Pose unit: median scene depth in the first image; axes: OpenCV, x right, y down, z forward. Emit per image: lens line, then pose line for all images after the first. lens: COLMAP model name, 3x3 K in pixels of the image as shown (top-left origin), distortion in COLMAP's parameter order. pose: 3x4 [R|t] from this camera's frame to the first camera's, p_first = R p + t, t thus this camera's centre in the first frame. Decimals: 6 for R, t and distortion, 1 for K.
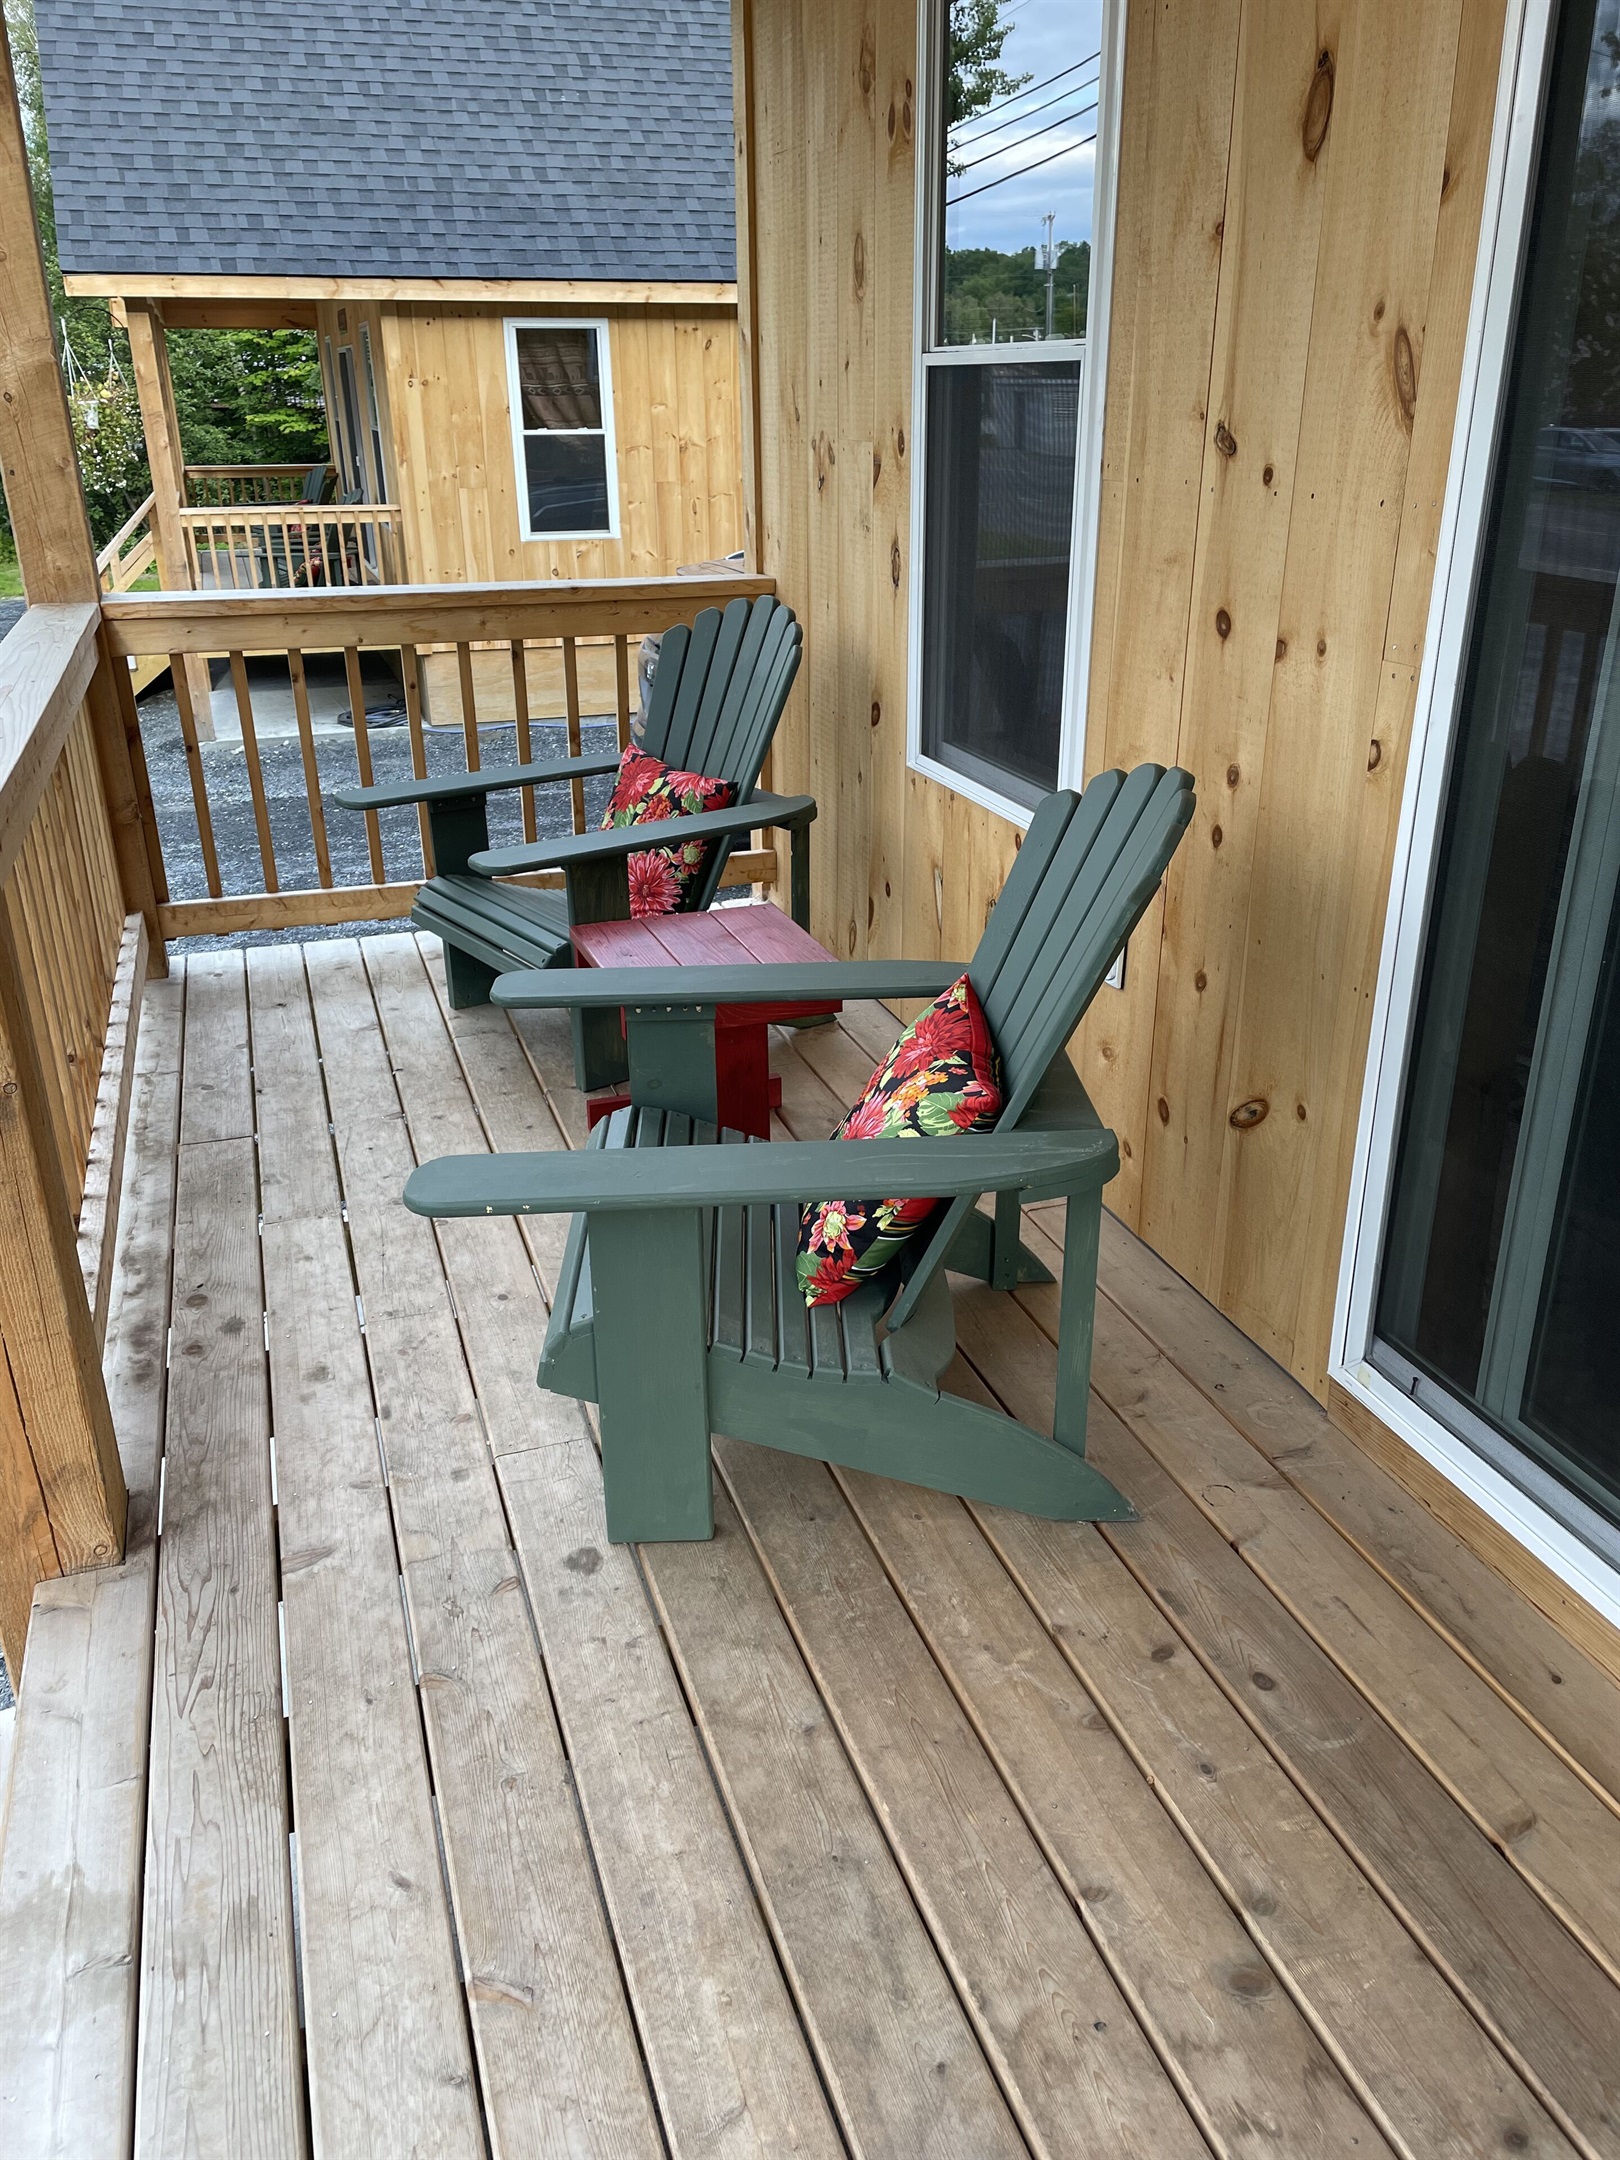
lens RADIAL K [[1639.4, 0, 811.2], [0, 1639.4, 1101.6], [0, 0, 1]] dist [0.120146, -0.132438]
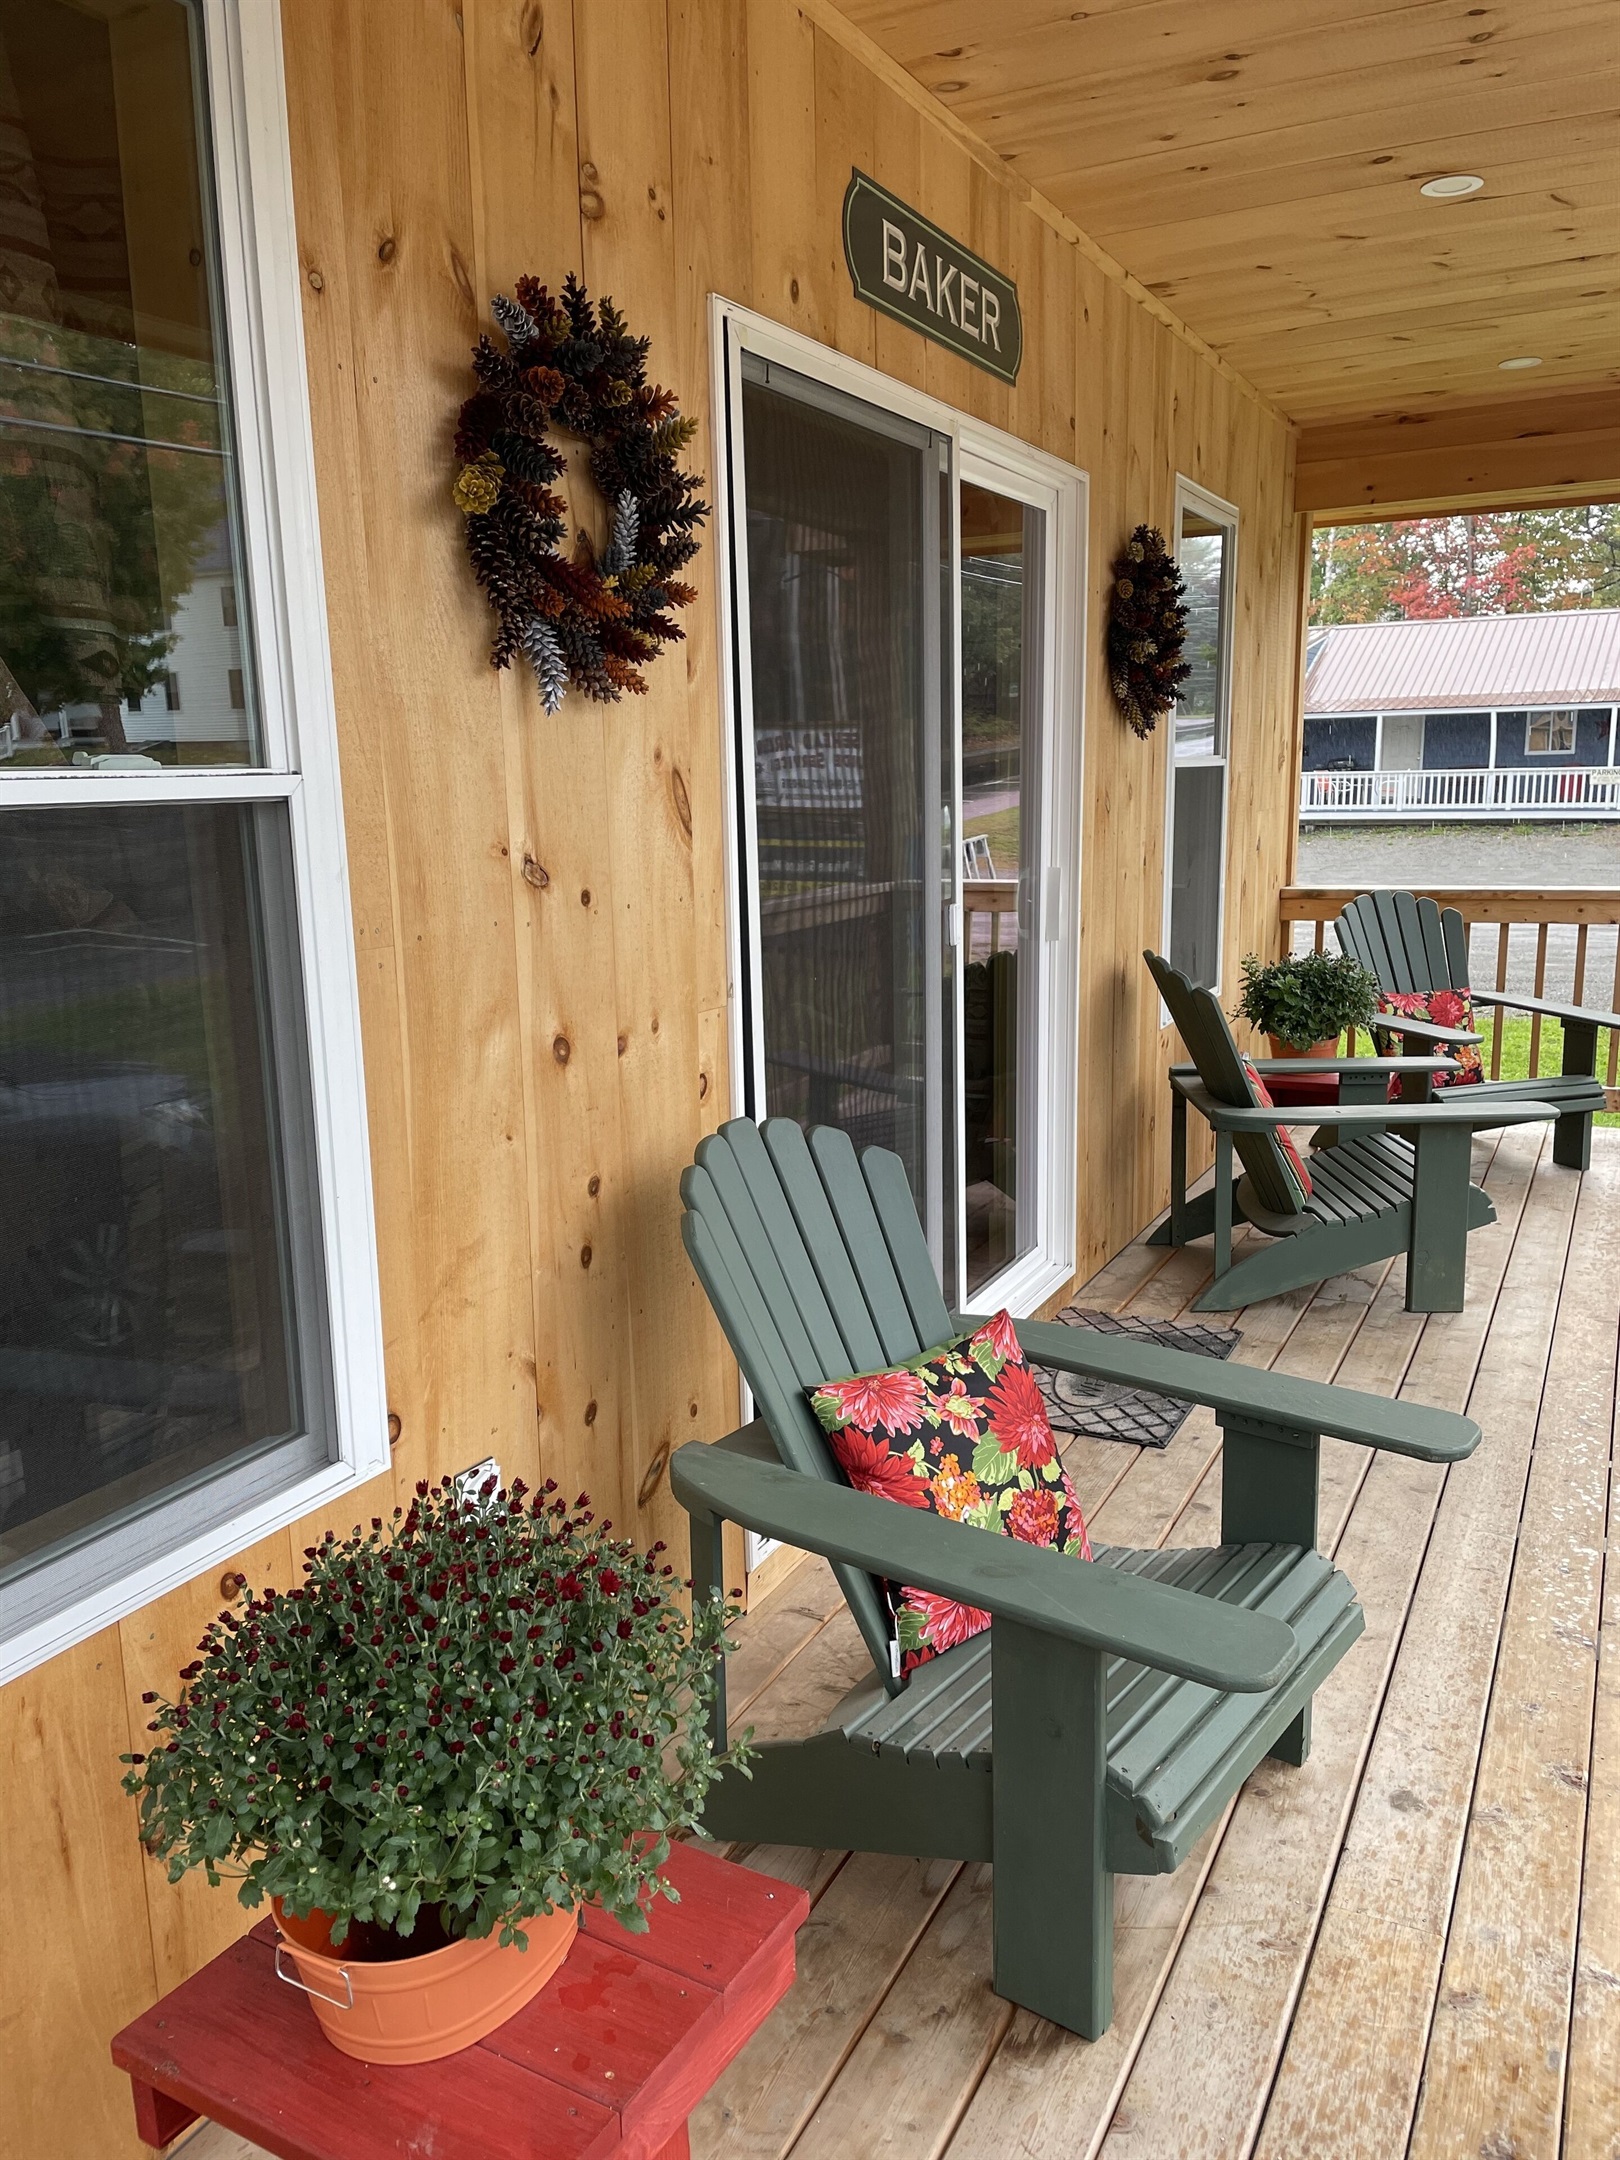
lens RADIAL K [[1639.4, 0, 811.2], [0, 1639.4, 1101.6], [0, 0, 1]] dist [0.120146, -0.132438]
pose [[-0.710140, -0.119608, 0.693826, -0.659558], [0.304139, 0.836660, 0.455521, -0.847010], [-0.634981, 0.534504, -0.557768, 1.900663]]
